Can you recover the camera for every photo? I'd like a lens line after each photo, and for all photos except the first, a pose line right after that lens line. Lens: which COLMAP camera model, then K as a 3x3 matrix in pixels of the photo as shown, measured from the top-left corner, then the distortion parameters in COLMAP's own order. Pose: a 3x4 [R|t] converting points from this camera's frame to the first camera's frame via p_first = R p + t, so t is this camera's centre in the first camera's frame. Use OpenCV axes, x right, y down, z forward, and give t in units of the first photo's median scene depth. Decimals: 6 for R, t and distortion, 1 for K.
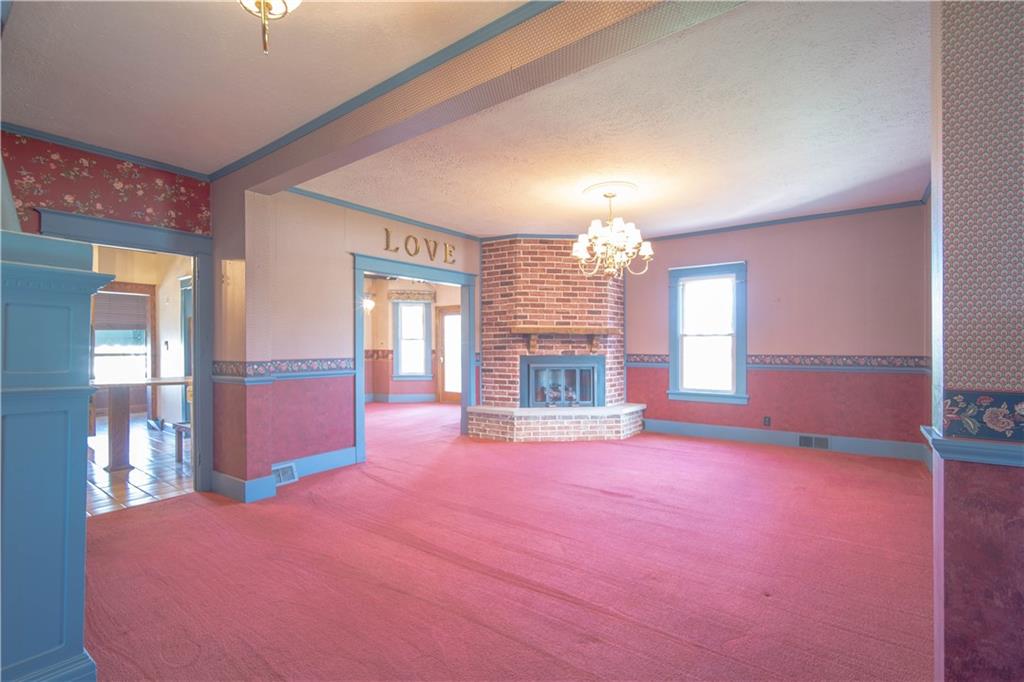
lens RADIAL K [[455.8, 0, 511.5], [0, 455.8, 336.2], [0, 0, 1]] dist [-0.000264, 0.000016]
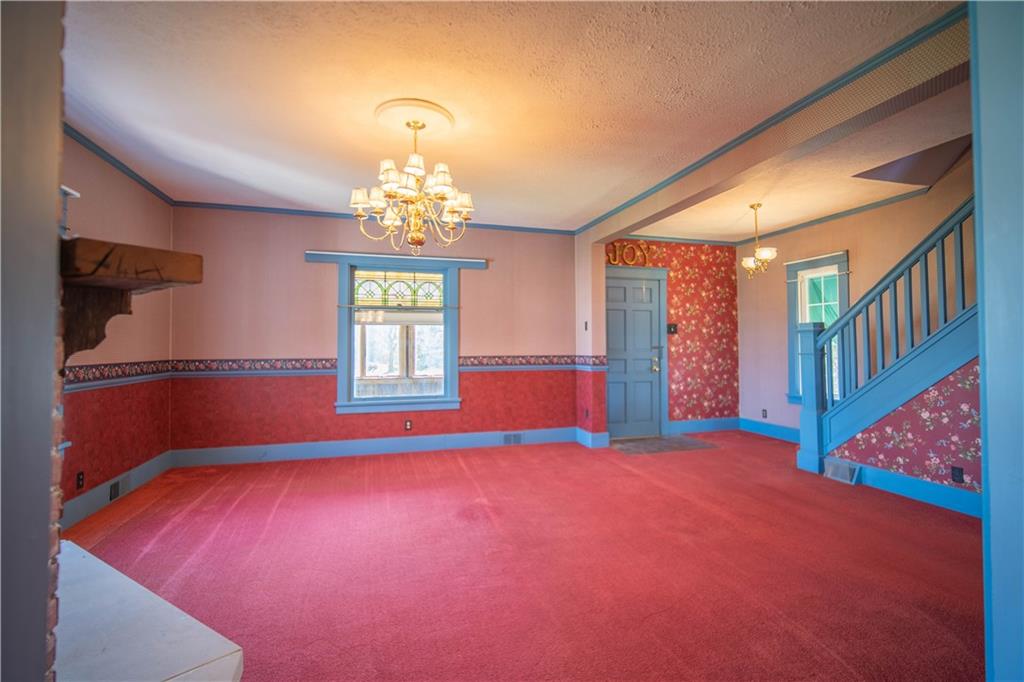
lens RADIAL K [[455.8, 0, 511.5], [0, 455.8, 336.2], [0, 0, 1]] dist [-0.000264, 0.000016]
pose [[-0.591235, -0.005880, -0.806478, 0.542265], [0.012703, 0.999781, -0.016602, -0.504294], [0.806399, -0.020060, -0.591031, 0.852111]]
